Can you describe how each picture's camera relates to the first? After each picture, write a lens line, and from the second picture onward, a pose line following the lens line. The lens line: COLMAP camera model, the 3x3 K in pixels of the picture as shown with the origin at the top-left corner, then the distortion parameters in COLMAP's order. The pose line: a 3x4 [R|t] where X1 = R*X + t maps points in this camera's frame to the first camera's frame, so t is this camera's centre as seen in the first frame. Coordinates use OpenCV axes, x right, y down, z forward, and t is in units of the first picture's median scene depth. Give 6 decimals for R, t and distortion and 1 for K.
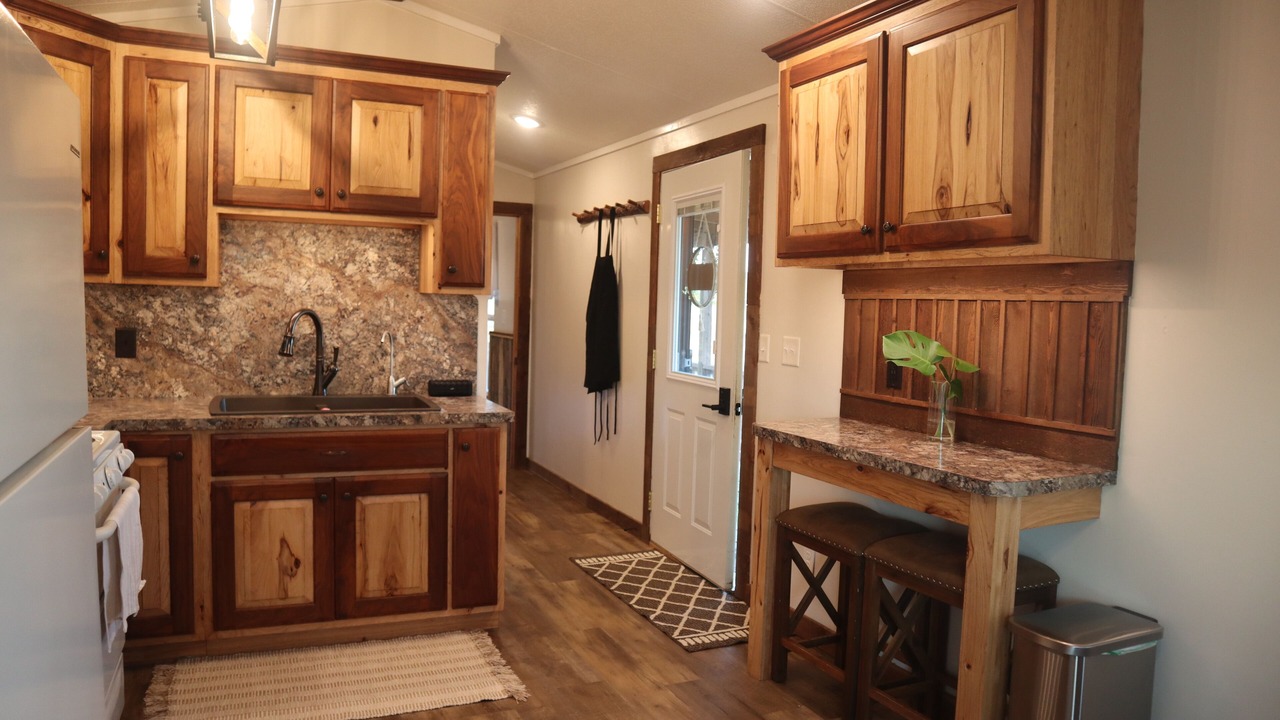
lens RADIAL K [[935.1, 0, 640.0], [0, 935.1, 360.0], [0, 0, 1]] dist [-0.001540, 0.002588]
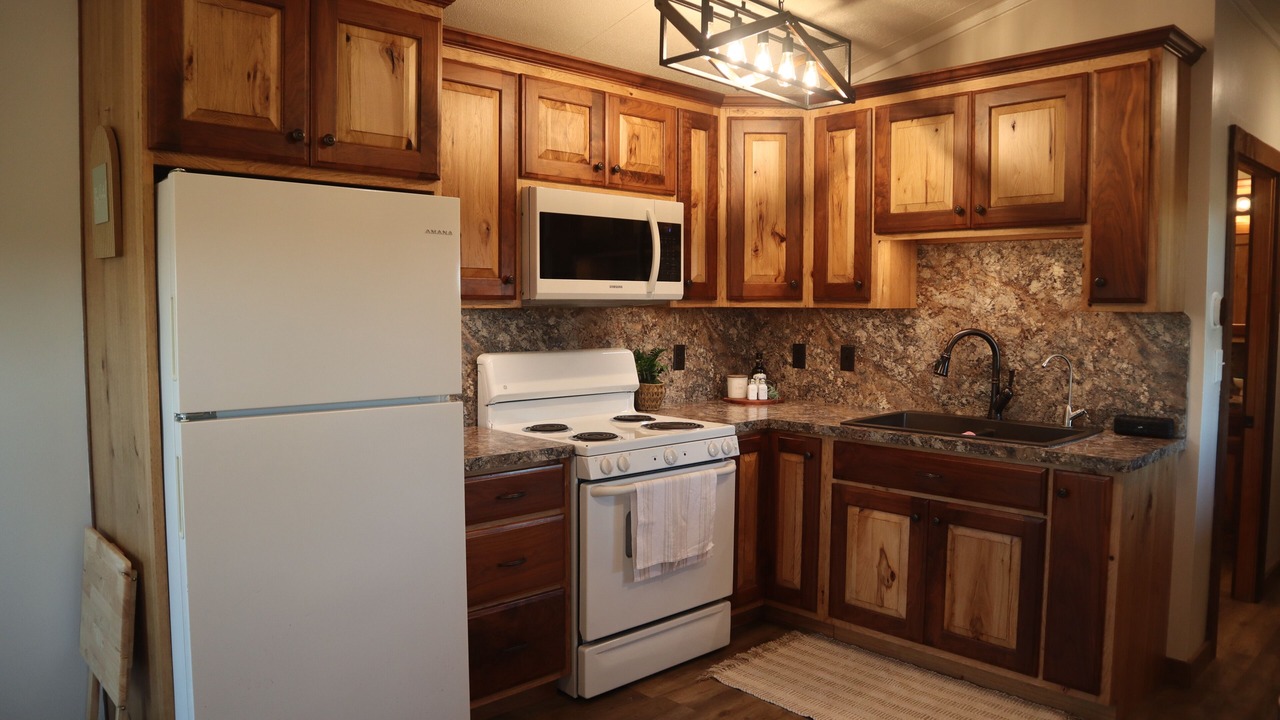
lens RADIAL K [[956.0, 0, 640.0], [0, 956.0, 360.0], [0, 0, 1]] dist [-0.002763, 0.001872]
pose [[0.367328, 0.031010, -0.929575, 0.453165], [-0.054747, 0.998432, 0.011674, -0.015221], [0.928479, 0.046604, 0.368449, 0.311683]]
